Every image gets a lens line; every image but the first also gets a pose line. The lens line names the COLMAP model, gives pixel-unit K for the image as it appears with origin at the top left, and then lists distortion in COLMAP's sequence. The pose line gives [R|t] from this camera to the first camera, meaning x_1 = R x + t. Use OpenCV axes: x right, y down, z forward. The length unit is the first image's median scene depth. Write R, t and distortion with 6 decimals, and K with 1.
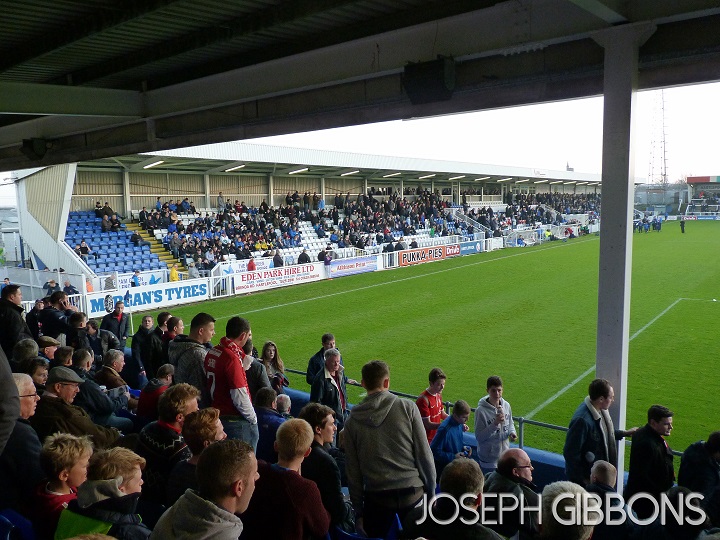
lens RADIAL K [[582.1, 0, 360.0], [0, 582.1, 270.0], [0, 0, 1]] dist [-0.008107, -0.002991]
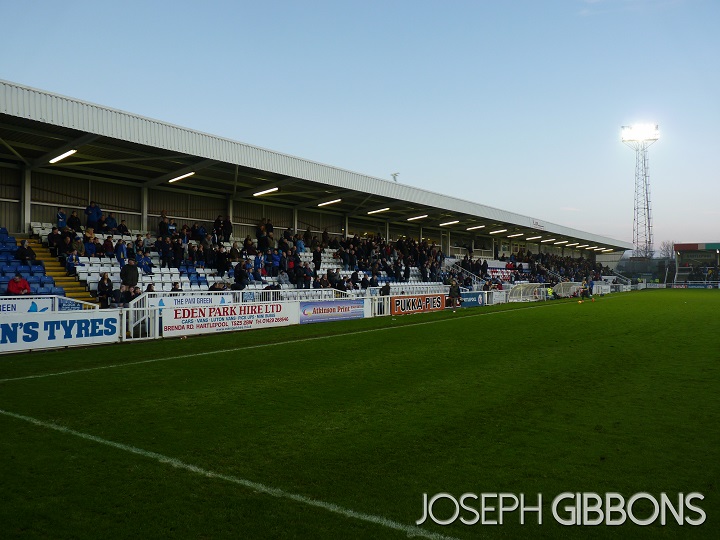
lens RADIAL K [[582.1, 0, 360.0], [0, 582.1, 270.0], [0, 0, 1]] dist [-0.008107, -0.002991]
pose [[0.998071, 0.027089, 0.055861, -0.026584], [-0.019963, 0.992032, -0.124396, 0.043705], [-0.058785, 0.123041, 0.990659, 0.310718]]
